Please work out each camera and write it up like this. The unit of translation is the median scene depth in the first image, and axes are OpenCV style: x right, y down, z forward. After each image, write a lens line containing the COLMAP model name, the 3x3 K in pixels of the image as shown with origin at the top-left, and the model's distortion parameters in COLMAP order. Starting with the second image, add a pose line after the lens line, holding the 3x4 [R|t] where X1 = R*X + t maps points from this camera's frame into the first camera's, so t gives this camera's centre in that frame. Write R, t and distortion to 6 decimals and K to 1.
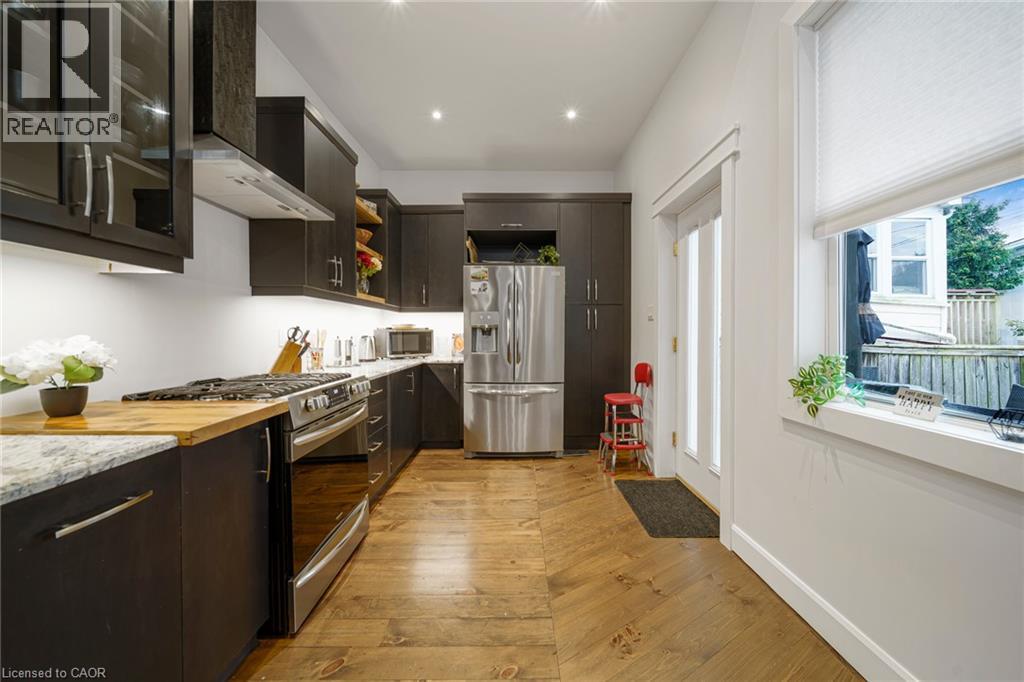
lens RADIAL K [[361.6, 0, 510.3], [0, 361.6, 336.9], [0, 0, 1]] dist [0.009760, -0.000636]
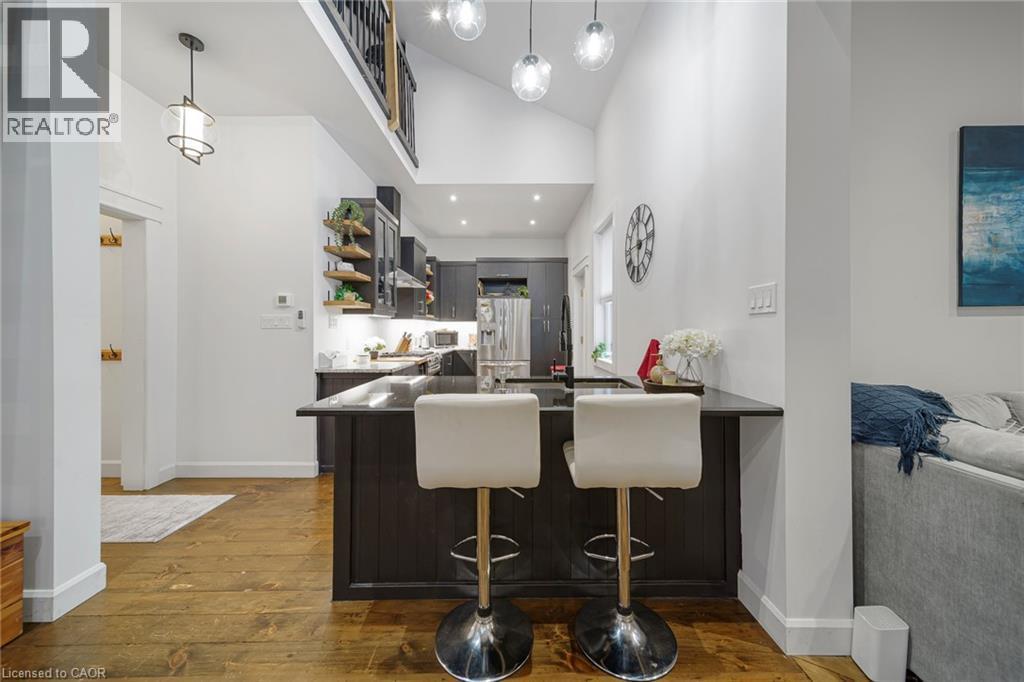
lens RADIAL K [[361.6, 0, 510.9], [0, 361.6, 333.1], [0, 0, 1]] dist [0.009760, -0.000636]
pose [[0.999921, 0.002592, 0.012306, 0.024694], [-0.002495, 0.999966, -0.007865, -0.000135], [-0.012326, 0.007833, 0.999893, -0.857057]]
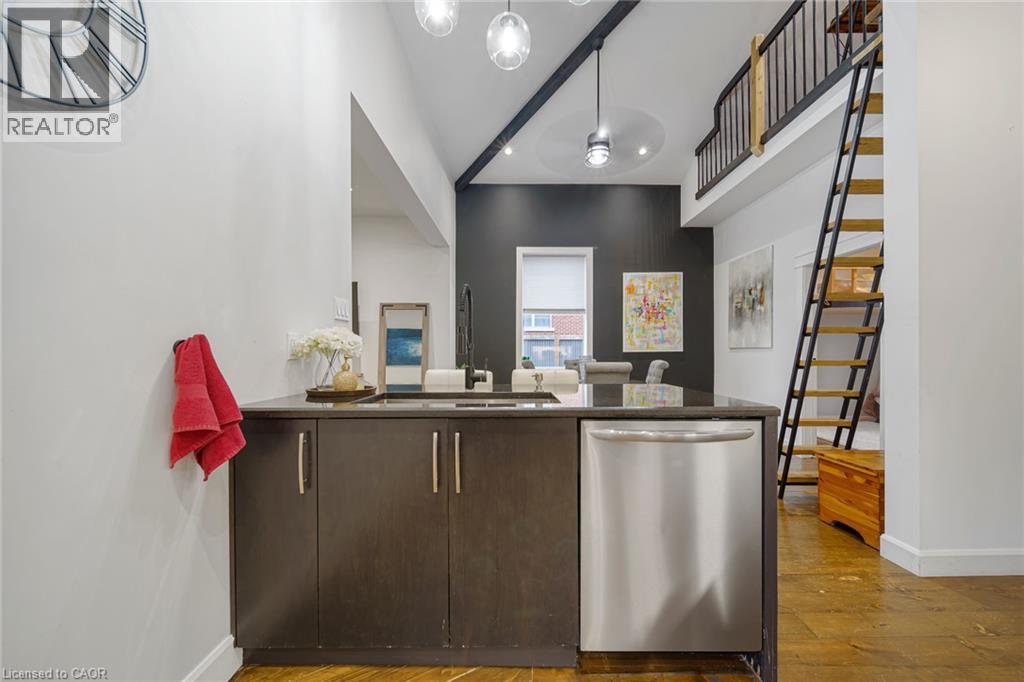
lens RADIAL K [[361.6, 0, 507.7], [0, 361.6, 348.0], [0, 0, 1]] dist [0.009760, -0.000636]
pose [[-0.999986, 0.000575, 0.005294, 0.162481], [0.000536, 0.999974, -0.007202, 0.048375], [-0.005298, -0.007200, -0.999960, 2.232247]]
